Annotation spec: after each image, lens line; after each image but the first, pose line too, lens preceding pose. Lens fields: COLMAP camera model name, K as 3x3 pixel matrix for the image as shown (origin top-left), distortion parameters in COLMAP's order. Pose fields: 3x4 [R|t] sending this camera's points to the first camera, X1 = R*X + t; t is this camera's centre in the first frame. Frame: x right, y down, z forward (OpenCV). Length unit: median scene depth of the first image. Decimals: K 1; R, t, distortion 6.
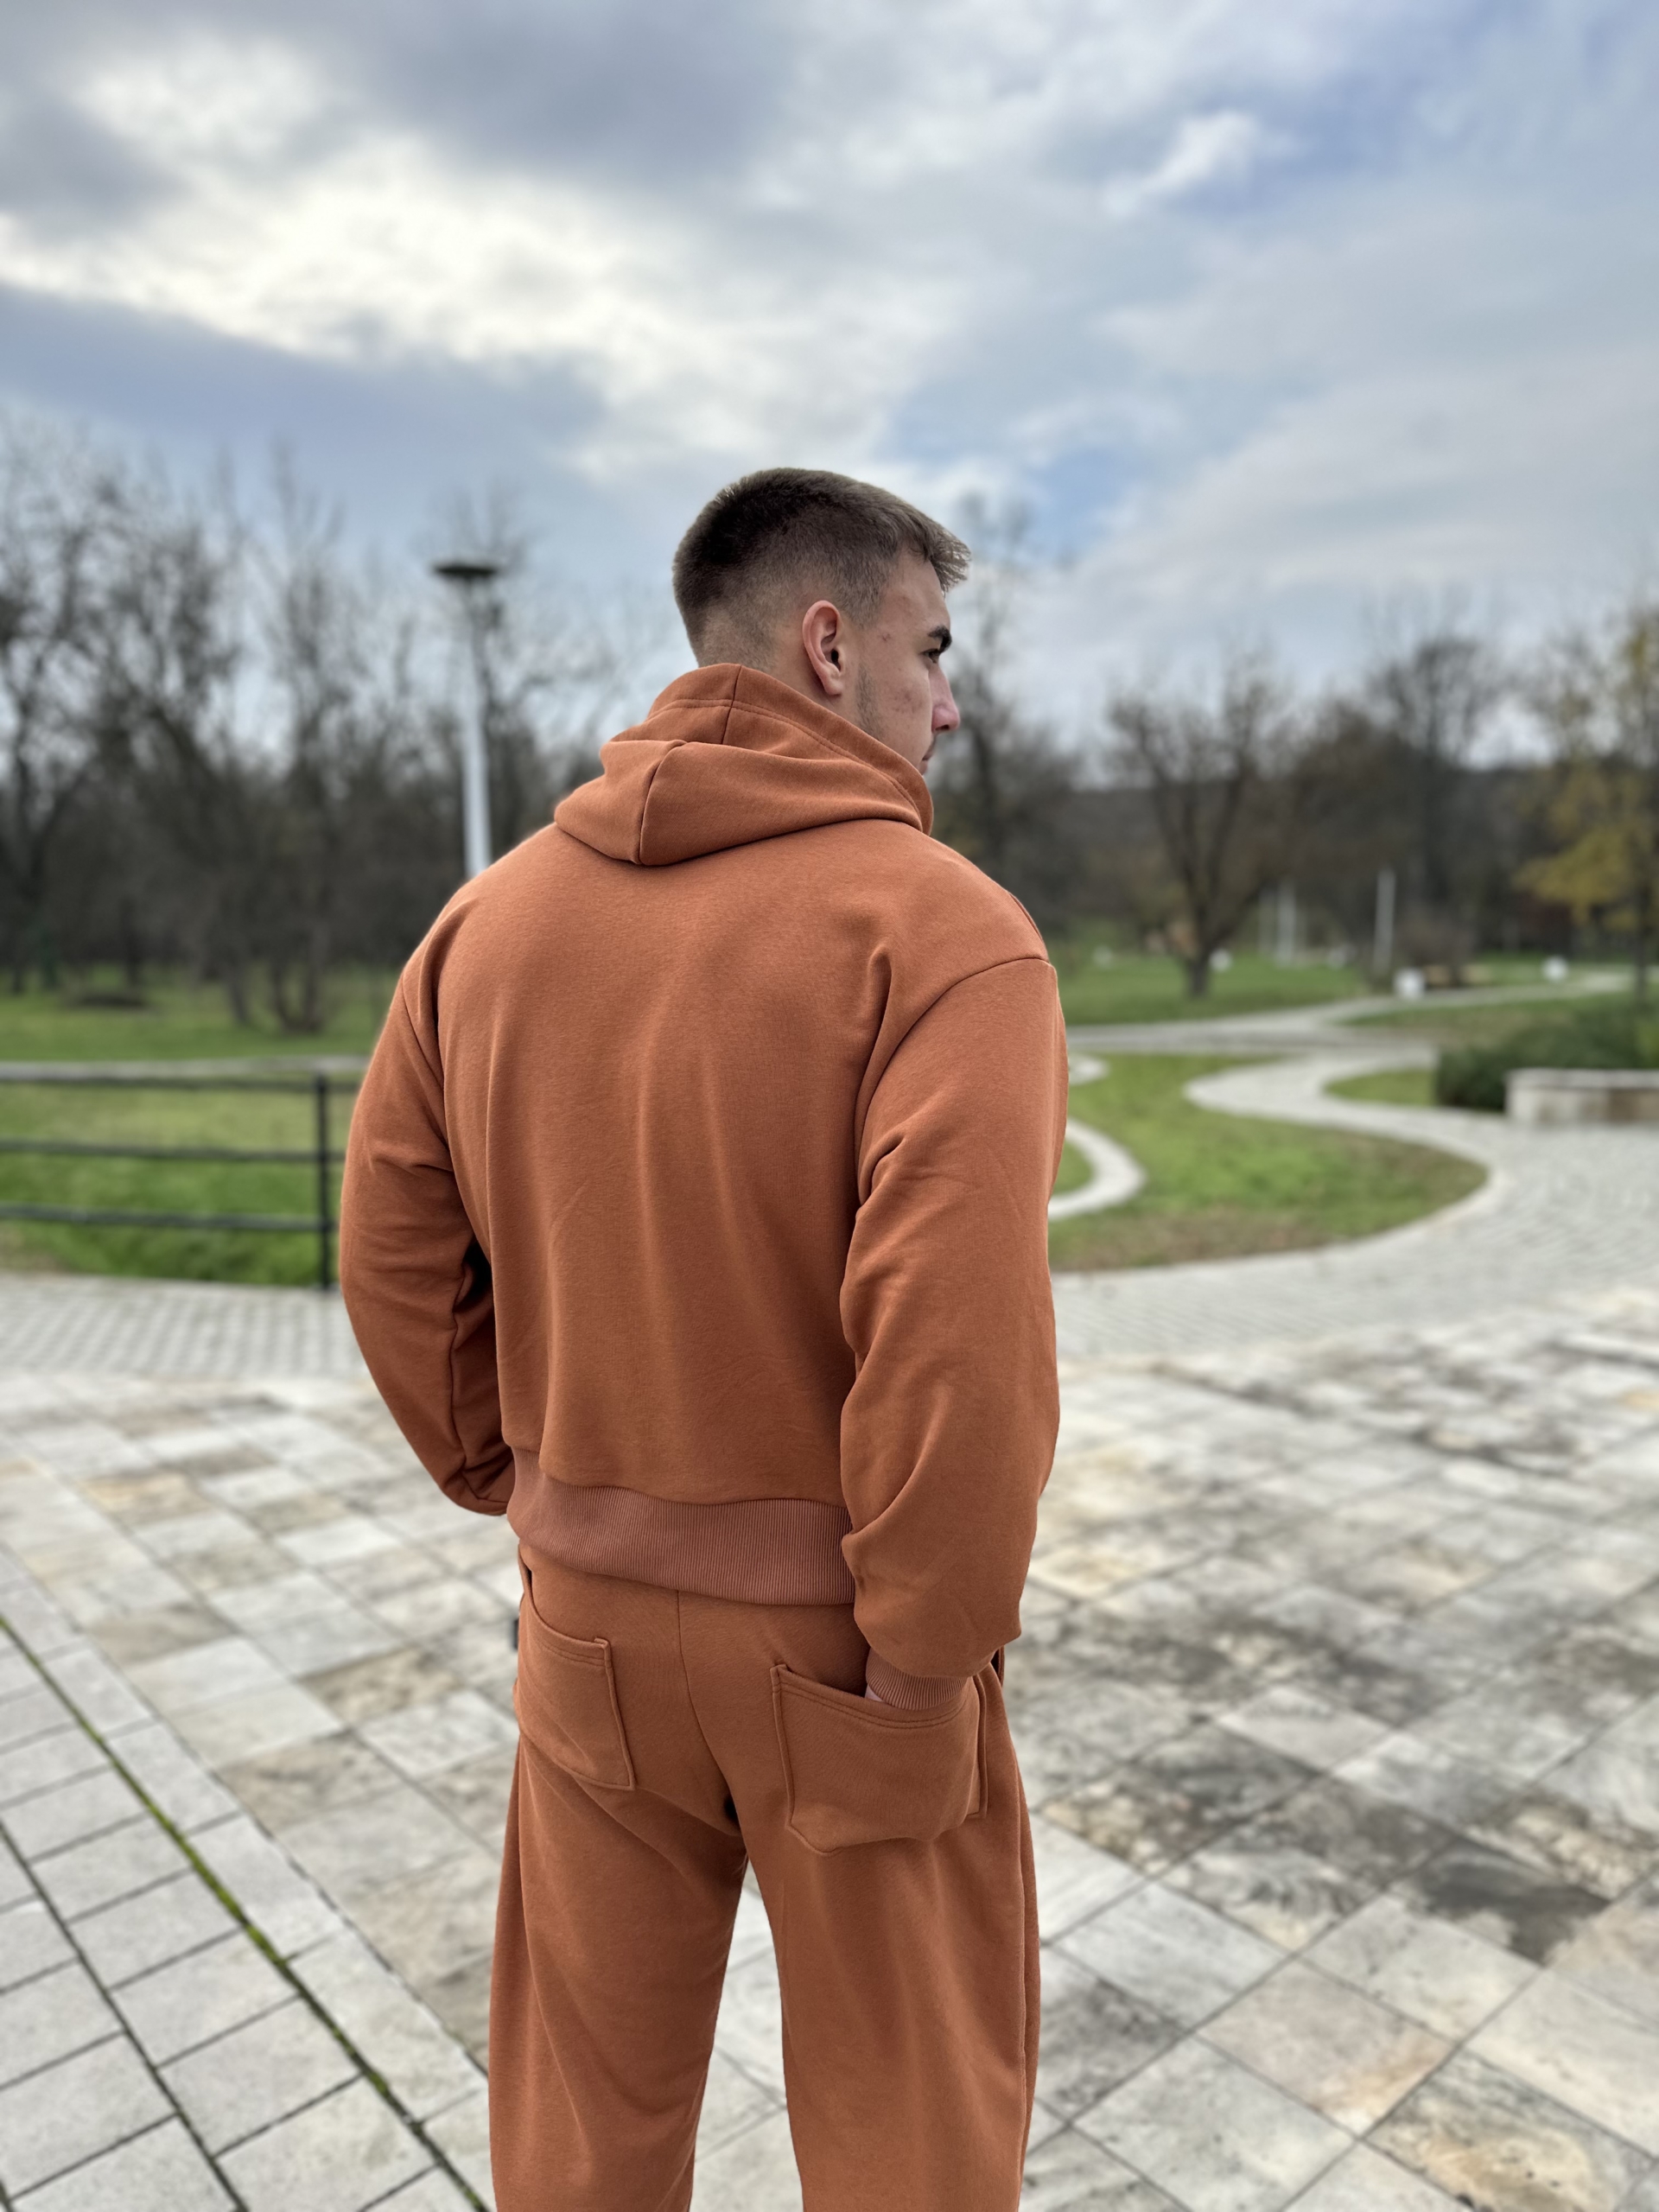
lens RADIAL K [[1542.0, 0, 830.5], [0, 1542.0, 1107.9], [0, 0, 1]] dist [0.019405, -0.031350]
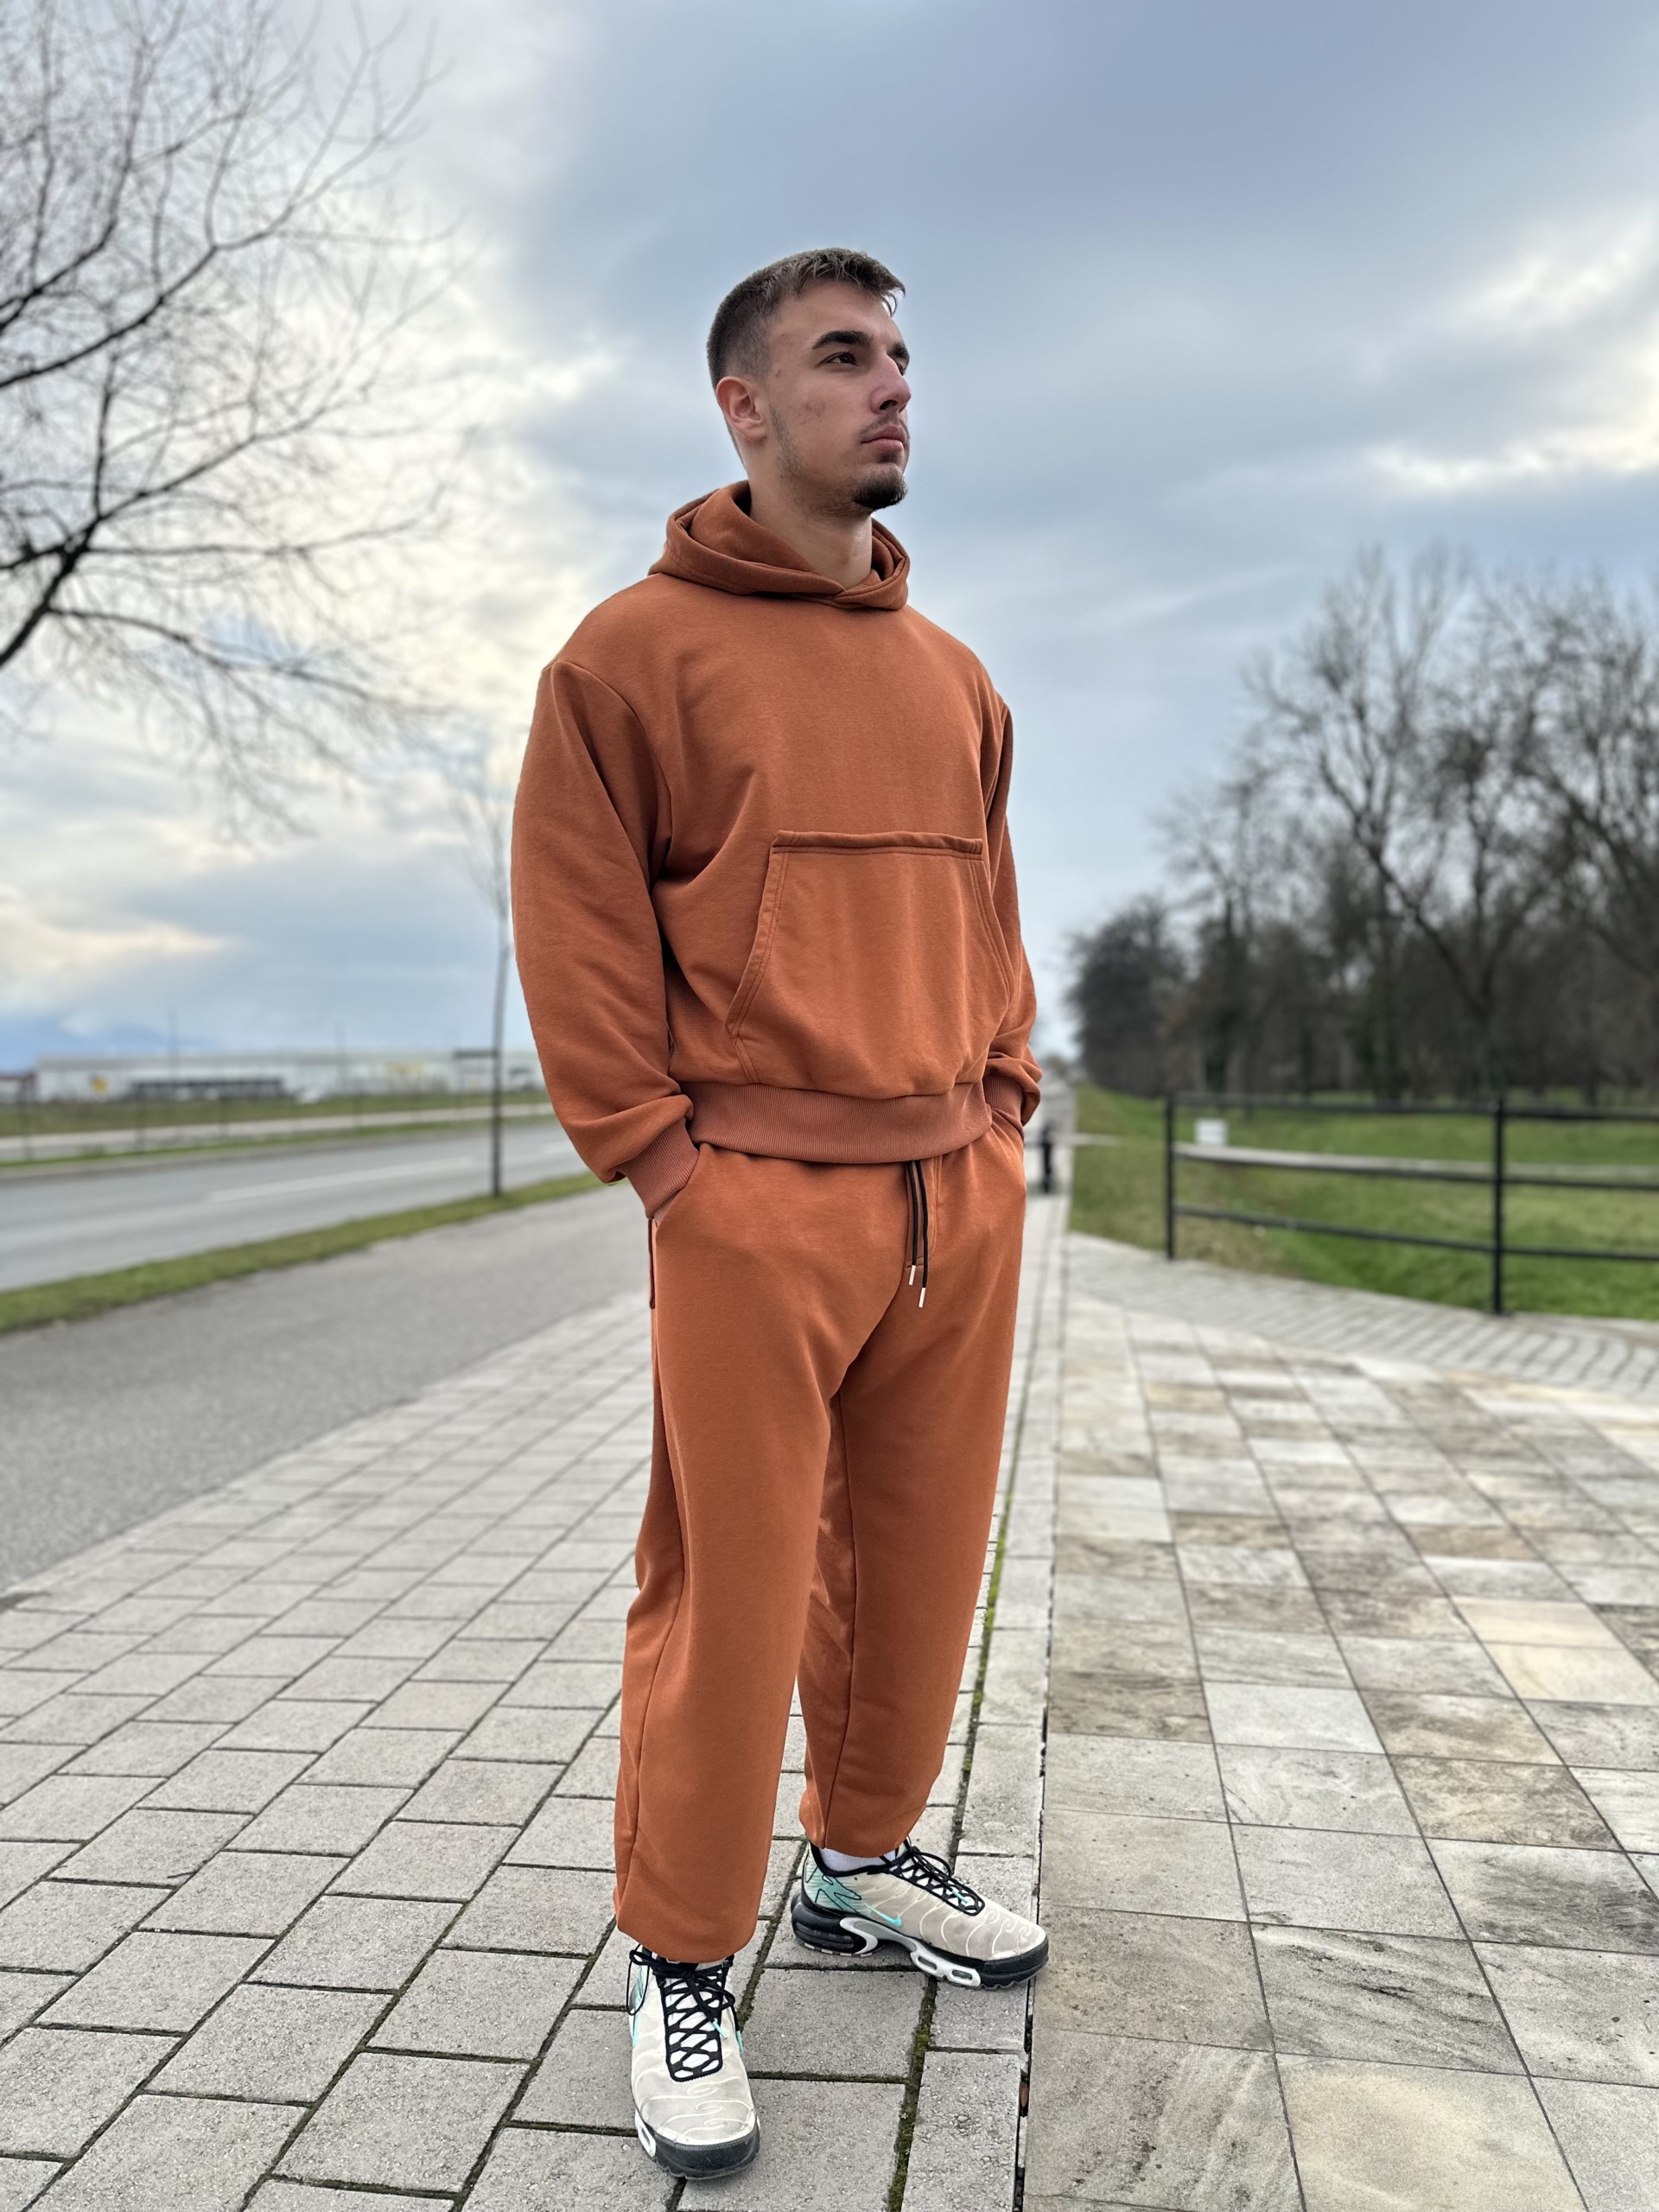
lens RADIAL K [[1542.0, 0, 834.2], [0, 1542.0, 1100.2], [0, 0, 1]] dist [0.019405, -0.031350]
pose [[0.632349, 0.003267, -0.774677, 0.342715], [-0.070239, 0.996114, -0.053133, 0.121392], [0.771493, 0.088011, 0.630121, 0.036692]]
